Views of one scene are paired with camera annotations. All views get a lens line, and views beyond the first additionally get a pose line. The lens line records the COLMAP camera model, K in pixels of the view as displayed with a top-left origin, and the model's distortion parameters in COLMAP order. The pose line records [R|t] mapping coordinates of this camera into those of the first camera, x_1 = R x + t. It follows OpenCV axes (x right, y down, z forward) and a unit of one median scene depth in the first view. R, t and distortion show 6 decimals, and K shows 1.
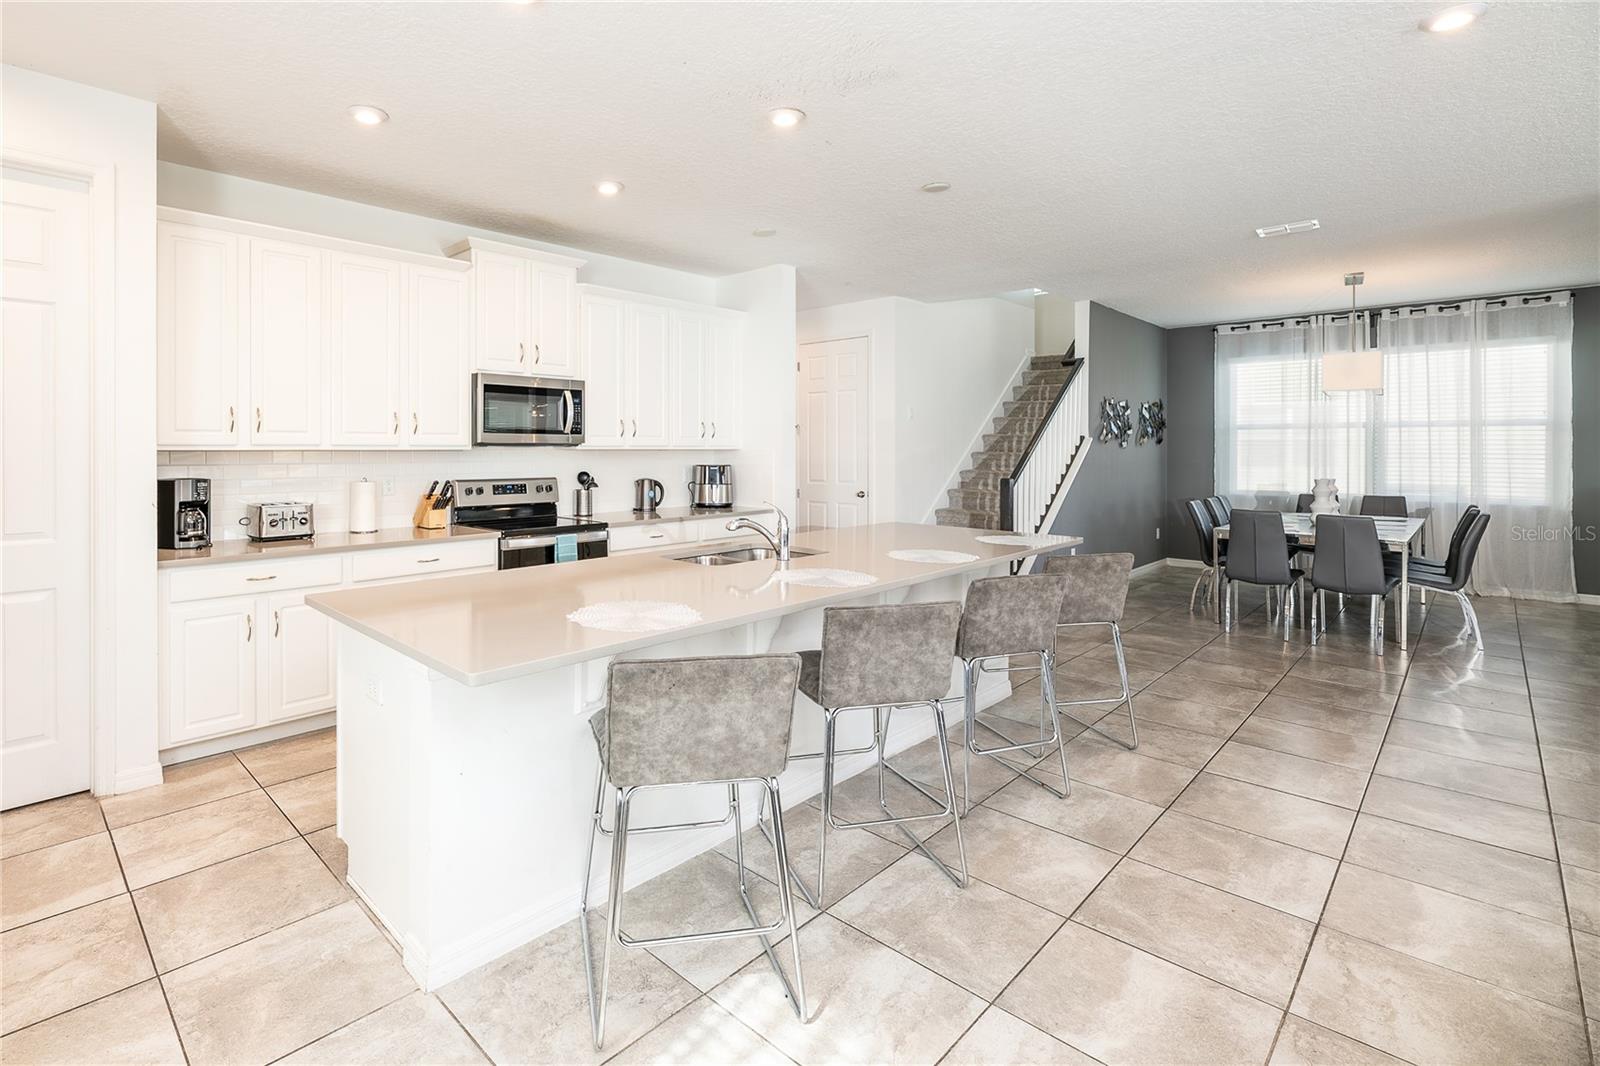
lens RADIAL K [[653.7, 0, 802.6], [0, 653.7, 440.8], [0, 0, 1]] dist [0.013696, 0.000083]
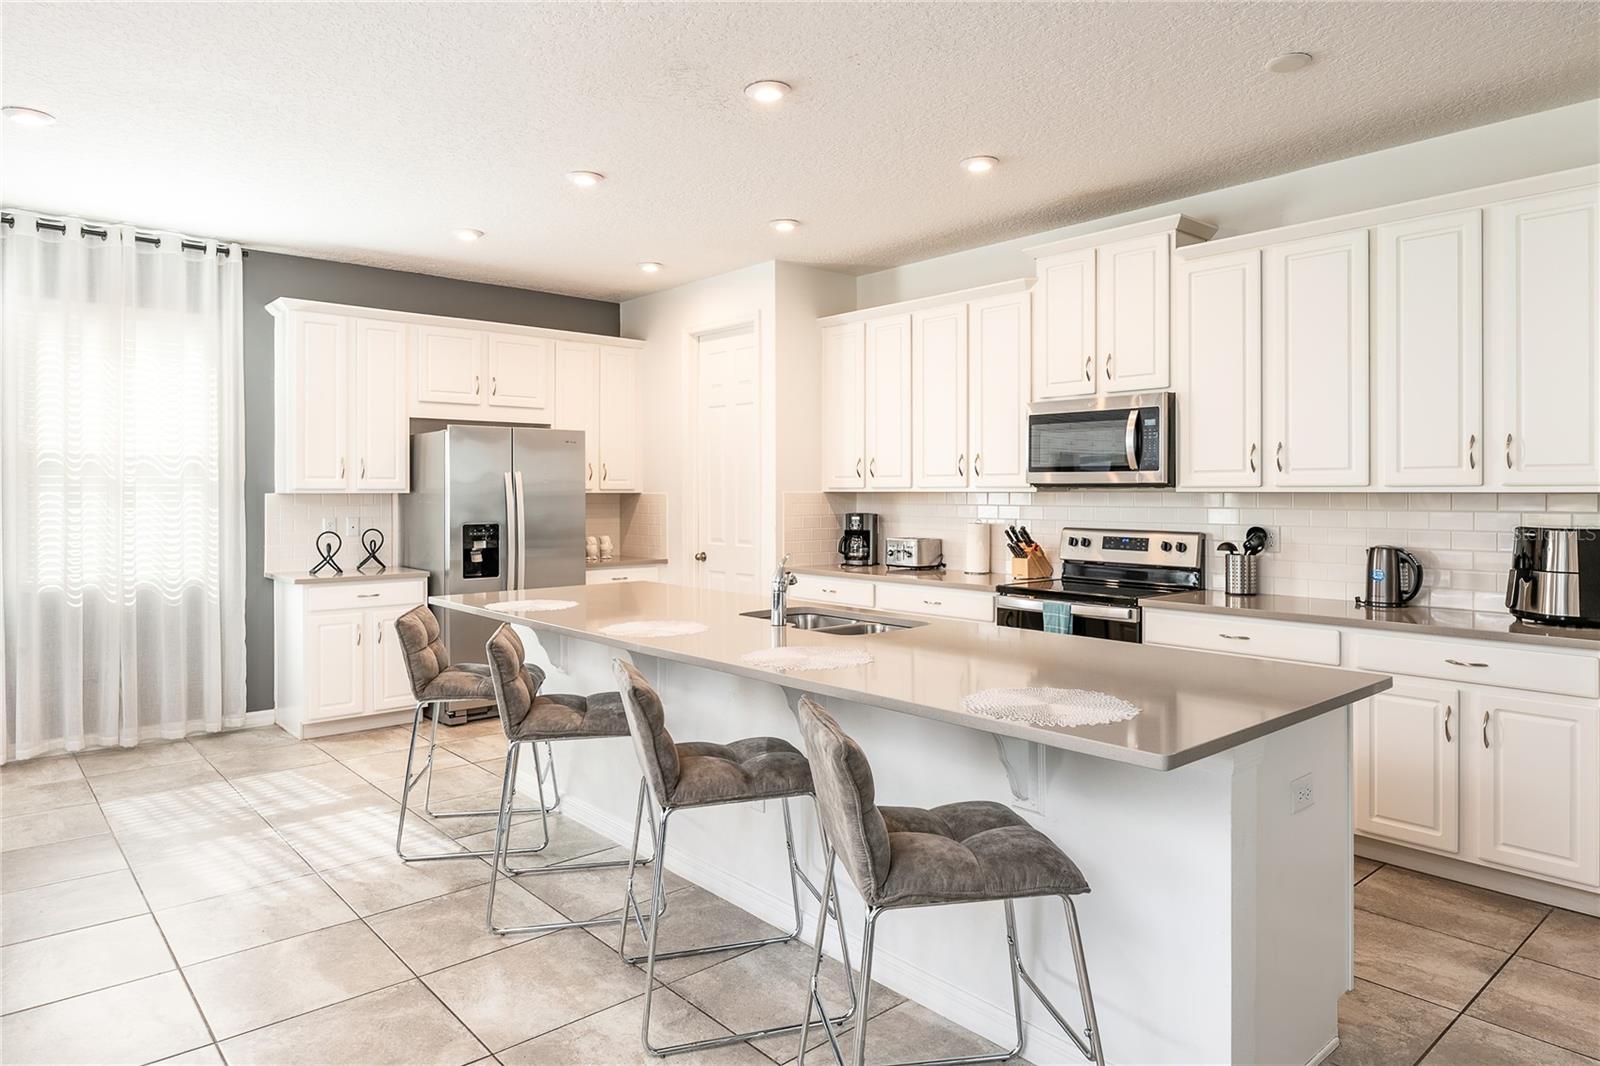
lens RADIAL K [[980.9, 0, 800.4], [0, 980.9, 533.8], [0, 0, 1]] dist [0.002329, 0.001035]
pose [[-0.042922, 0.046998, -0.997972, 0.765529], [0.012271, 0.998842, 0.046511, 0.003376], [0.999003, -0.010250, -0.043449, 0.696561]]
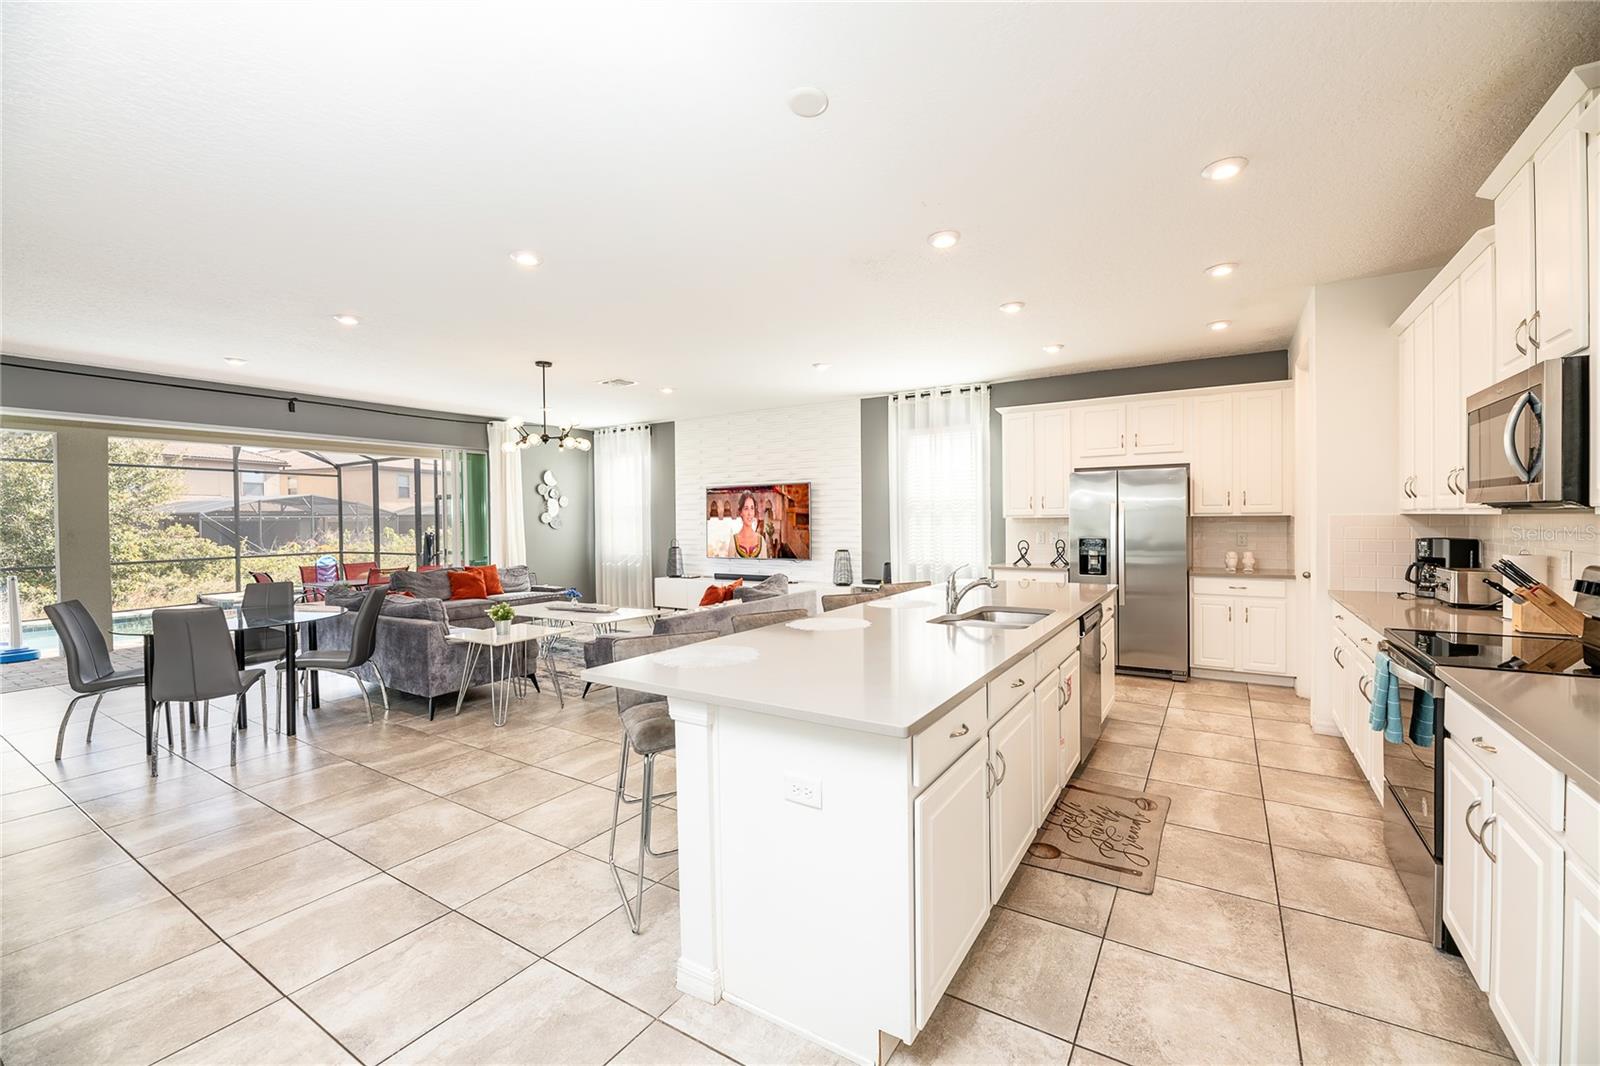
lens RADIAL K [[653.7, 0, 801.4], [0, 653.7, 533.9], [0, 0, 1]] dist [0.013696, 0.000083]
pose [[-0.970022, 0.025574, -0.241666, 0.302621], [0.022587, 0.999630, 0.015127, 0.005987], [0.241964, 0.009215, -0.970242, 1.362151]]
